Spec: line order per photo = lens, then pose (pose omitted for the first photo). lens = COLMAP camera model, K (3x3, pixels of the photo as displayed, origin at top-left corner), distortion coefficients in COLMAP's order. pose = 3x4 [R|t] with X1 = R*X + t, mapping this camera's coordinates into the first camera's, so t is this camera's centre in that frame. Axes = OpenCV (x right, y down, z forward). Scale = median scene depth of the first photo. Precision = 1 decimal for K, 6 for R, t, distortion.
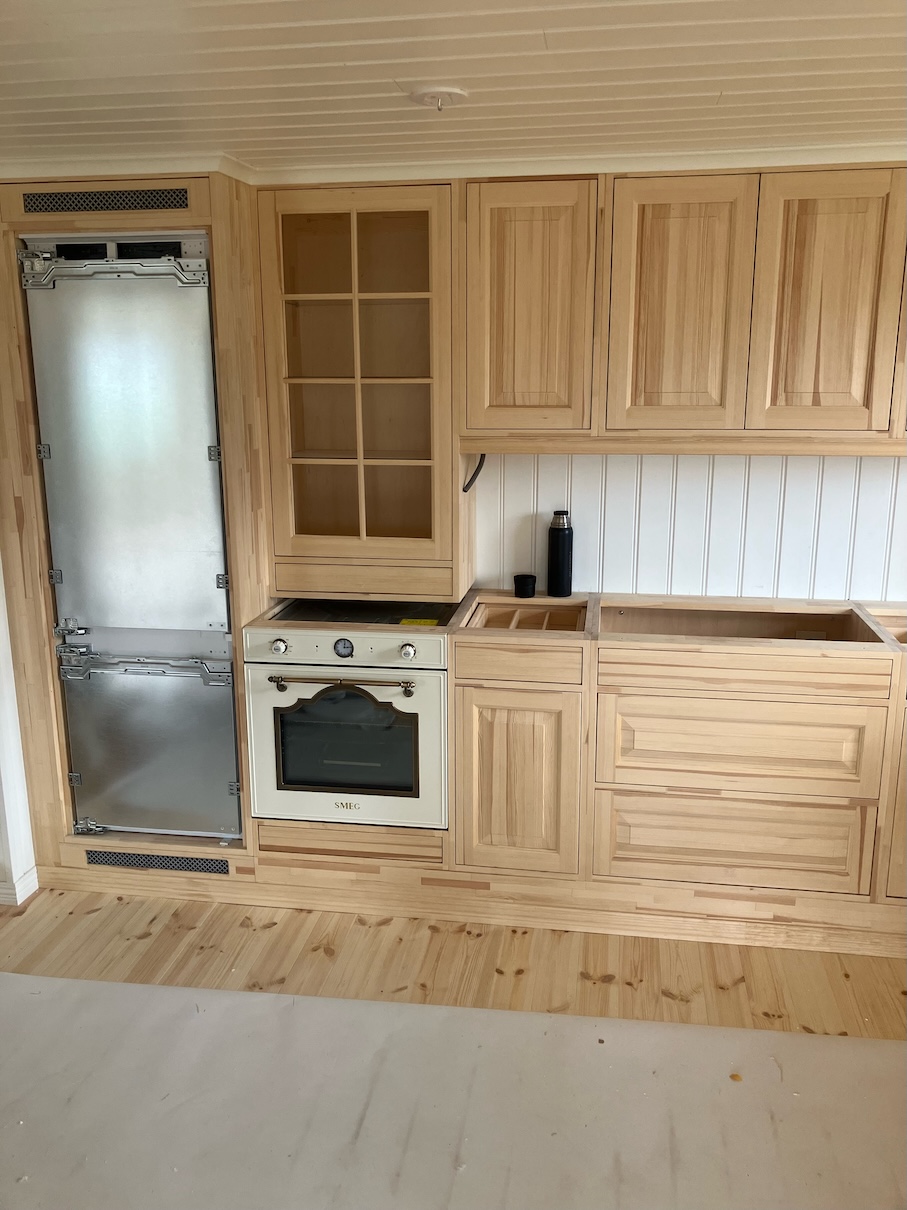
lens RADIAL K [[978.0, 0, 453.5], [0, 978.0, 605.0], [0, 0, 1]] dist [0.130986, -0.168104]
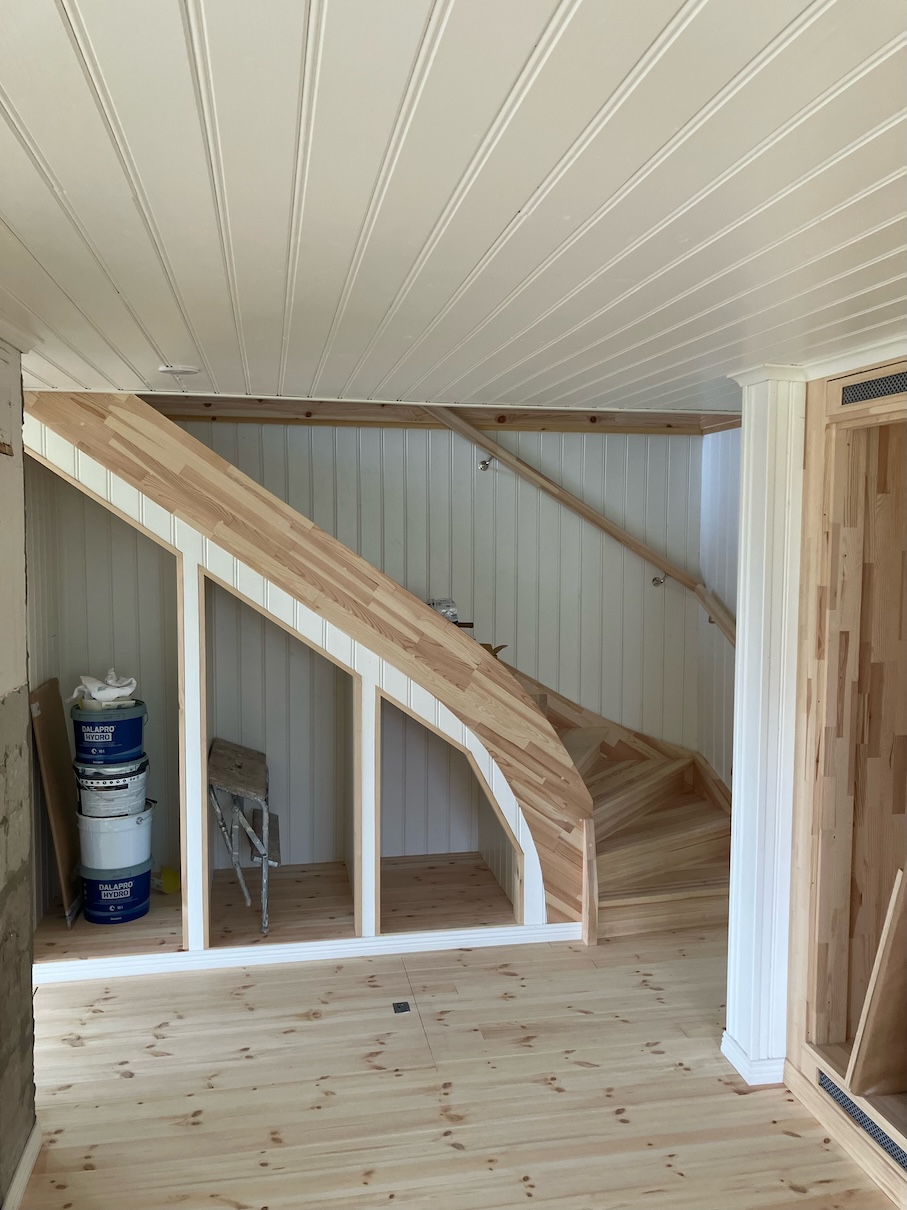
lens RADIAL K [[978.0, 0, 453.5], [0, 978.0, 605.0], [0, 0, 1]] dist [0.130986, -0.168104]
pose [[0.342262, 0.079761, -0.936213, 0.363711], [-0.220212, 0.975449, 0.002598, -0.102449], [0.913435, 0.205276, 0.351424, 0.304980]]
